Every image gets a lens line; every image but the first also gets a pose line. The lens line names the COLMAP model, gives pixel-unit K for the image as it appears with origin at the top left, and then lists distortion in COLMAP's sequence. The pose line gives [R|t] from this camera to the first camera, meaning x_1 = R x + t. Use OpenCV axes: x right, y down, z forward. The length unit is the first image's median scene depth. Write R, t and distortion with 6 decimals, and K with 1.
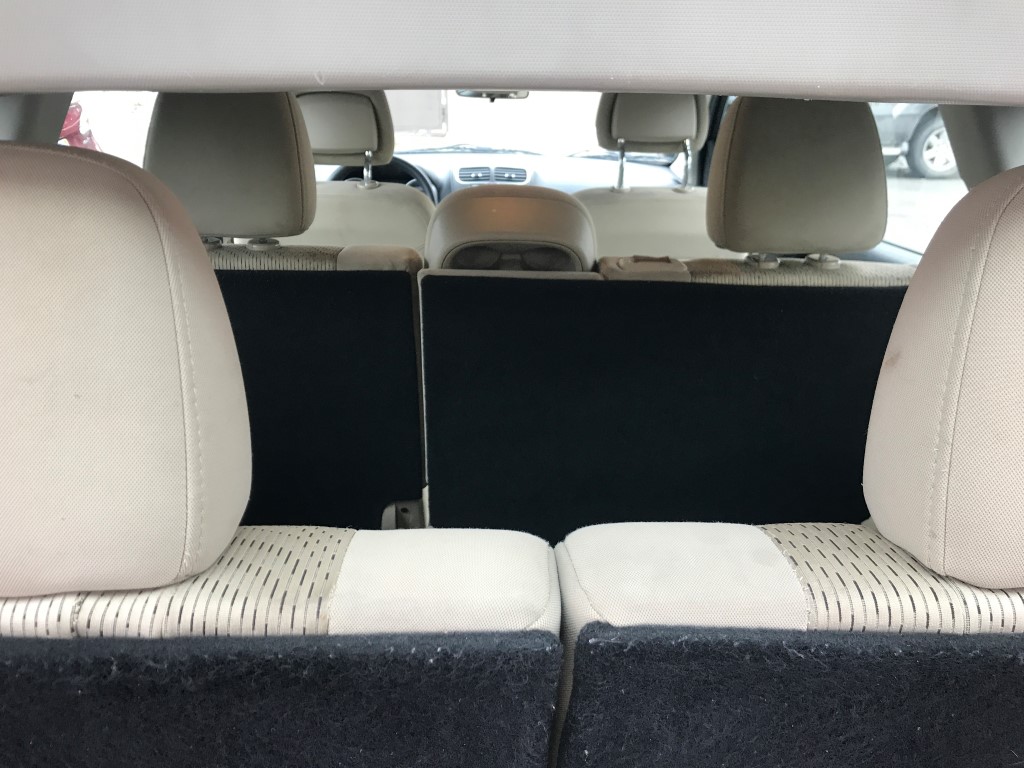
lens RADIAL K [[851.4, 0, 507.1], [0, 851.4, 386.7], [0, 0, 1]] dist [0.040350, -0.036665]
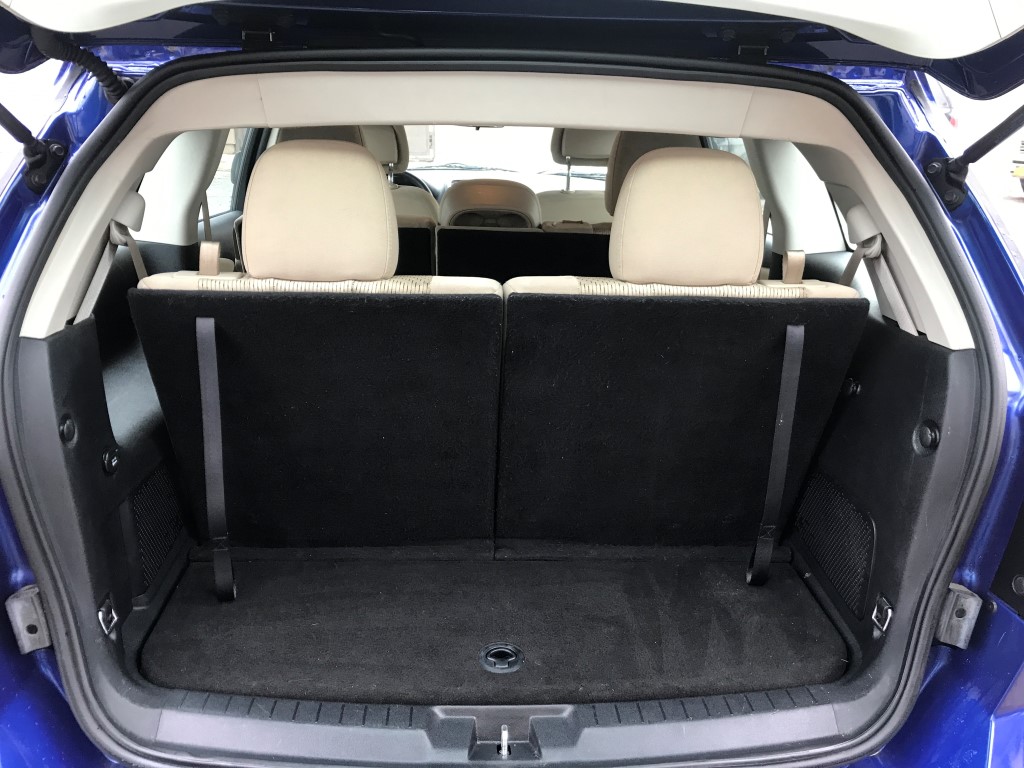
lens RADIAL K [[851.4, 0, 515.1], [0, 851.4, 381.4], [0, 0, 1]] dist [0.040350, -0.036665]
pose [[0.999582, 0.001319, 0.028879, 0.006275], [-0.000297, 0.999375, -0.035346, 0.238134], [-0.028907, 0.035323, 0.998958, -0.717171]]
